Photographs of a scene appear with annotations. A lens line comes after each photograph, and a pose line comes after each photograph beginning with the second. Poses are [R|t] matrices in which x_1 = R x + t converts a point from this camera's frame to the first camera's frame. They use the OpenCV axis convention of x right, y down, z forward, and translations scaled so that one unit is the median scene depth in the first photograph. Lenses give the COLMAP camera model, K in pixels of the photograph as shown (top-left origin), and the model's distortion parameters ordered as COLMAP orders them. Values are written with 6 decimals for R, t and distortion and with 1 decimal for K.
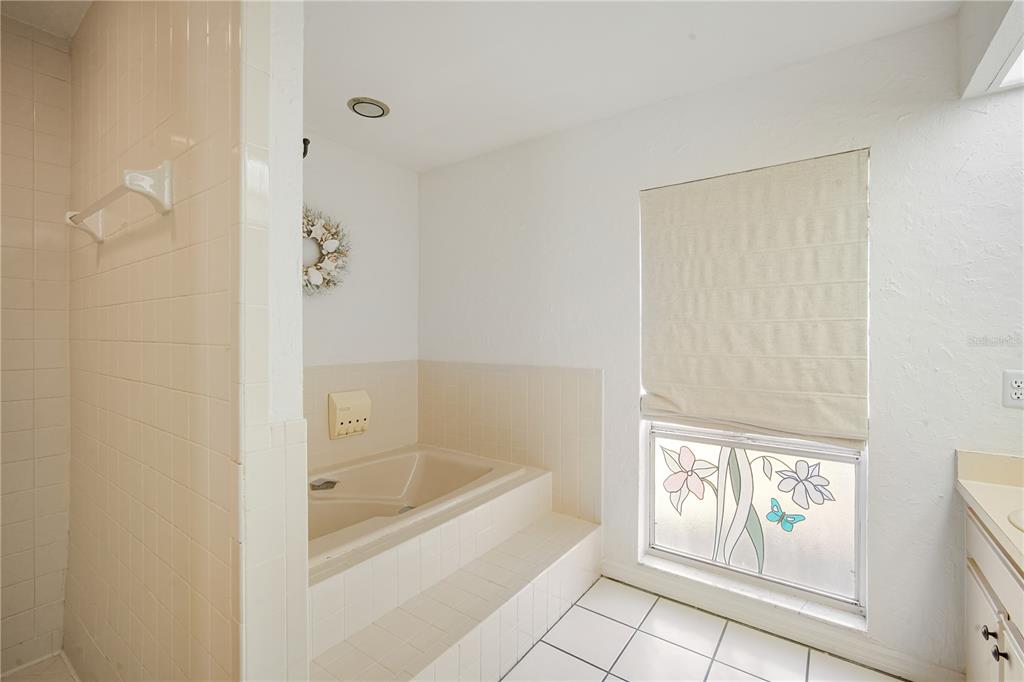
lens RADIAL K [[448.0, 0, 509.4], [0, 448.0, 336.9], [0, 0, 1]] dist [-0.004355, 0.000013]
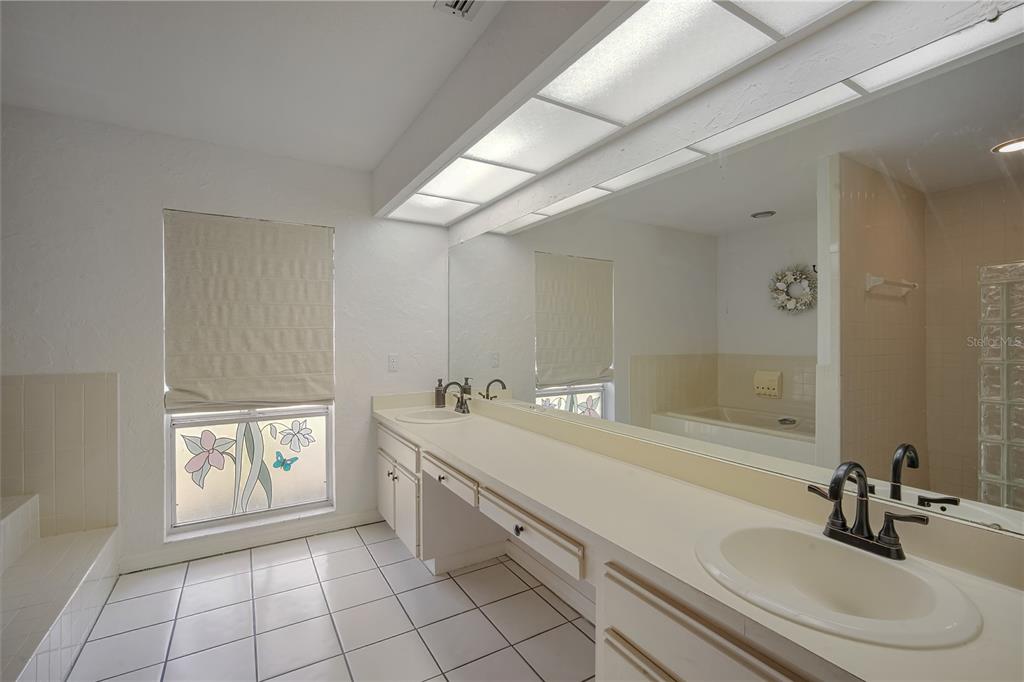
lens RADIAL K [[448.0, 0, 509.4], [0, 448.0, 336.9], [0, 0, 1]] dist [-0.004355, 0.000013]
pose [[0.398313, -0.008247, 0.917213, -0.420420], [0.006447, 0.999960, 0.006191, -0.009675], [-0.917227, 0.003447, 0.398350, -0.250426]]
